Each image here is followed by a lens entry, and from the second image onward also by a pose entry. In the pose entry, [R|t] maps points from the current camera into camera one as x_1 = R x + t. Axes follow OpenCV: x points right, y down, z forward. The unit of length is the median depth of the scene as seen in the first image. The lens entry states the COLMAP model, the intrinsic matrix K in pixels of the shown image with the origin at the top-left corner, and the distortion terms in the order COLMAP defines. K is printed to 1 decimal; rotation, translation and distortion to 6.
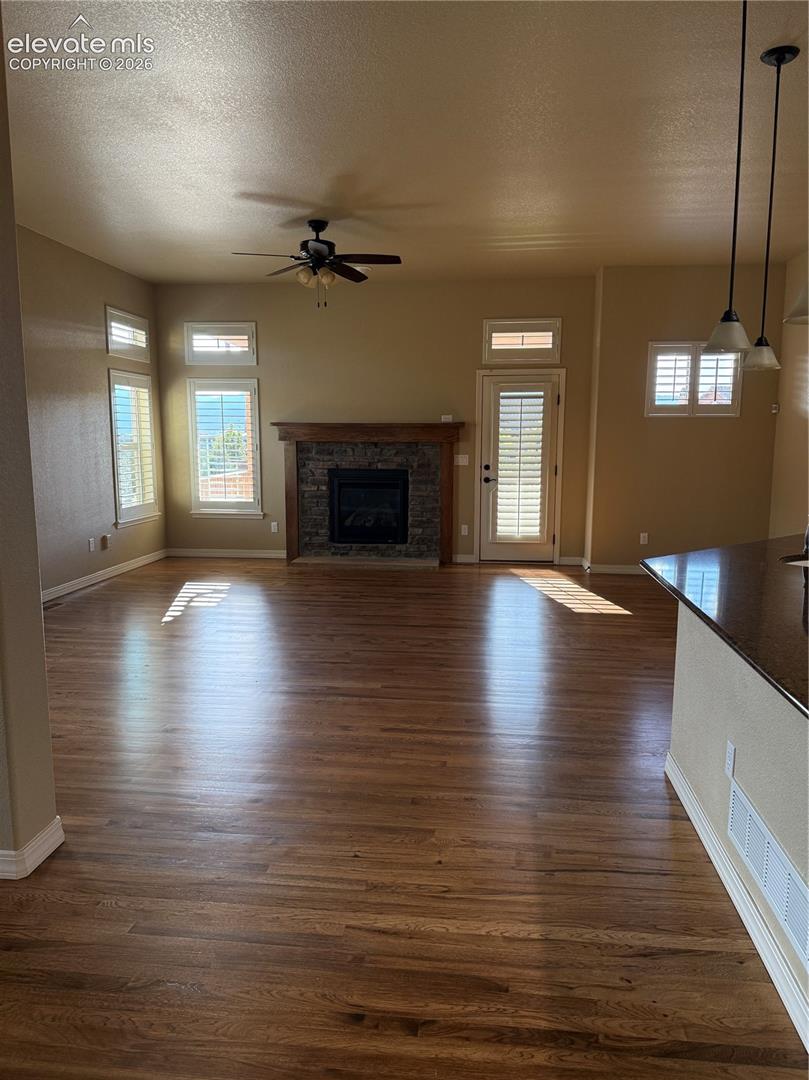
lens RADIAL K [[759.9, 0, 405.6], [0, 759.9, 540.3], [0, 0, 1]] dist [0.002803, -0.001761]
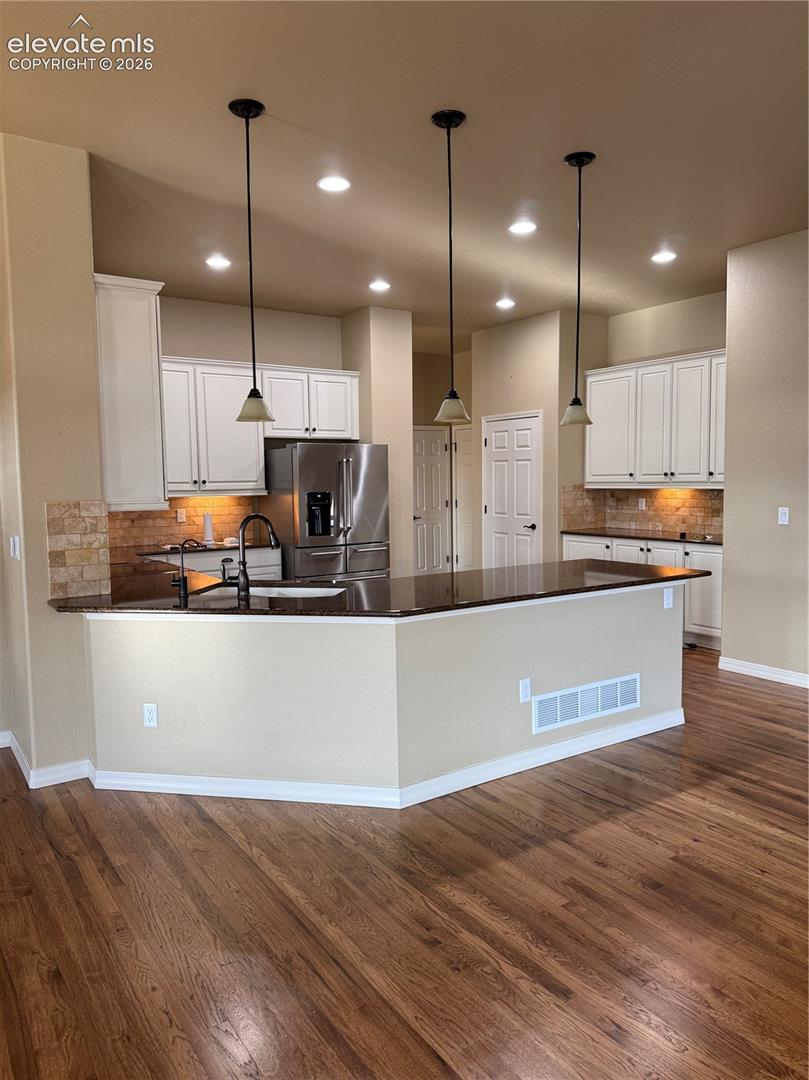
lens RADIAL K [[759.9, 0, 404.7], [0, 759.9, 539.5], [0, 0, 1]] dist [0.002803, -0.001761]
pose [[-0.648655, -0.066376, 0.758183, -0.609591], [0.115685, 0.976016, 0.184420, -0.353853], [-0.752239, 0.207335, -0.625418, 2.287385]]
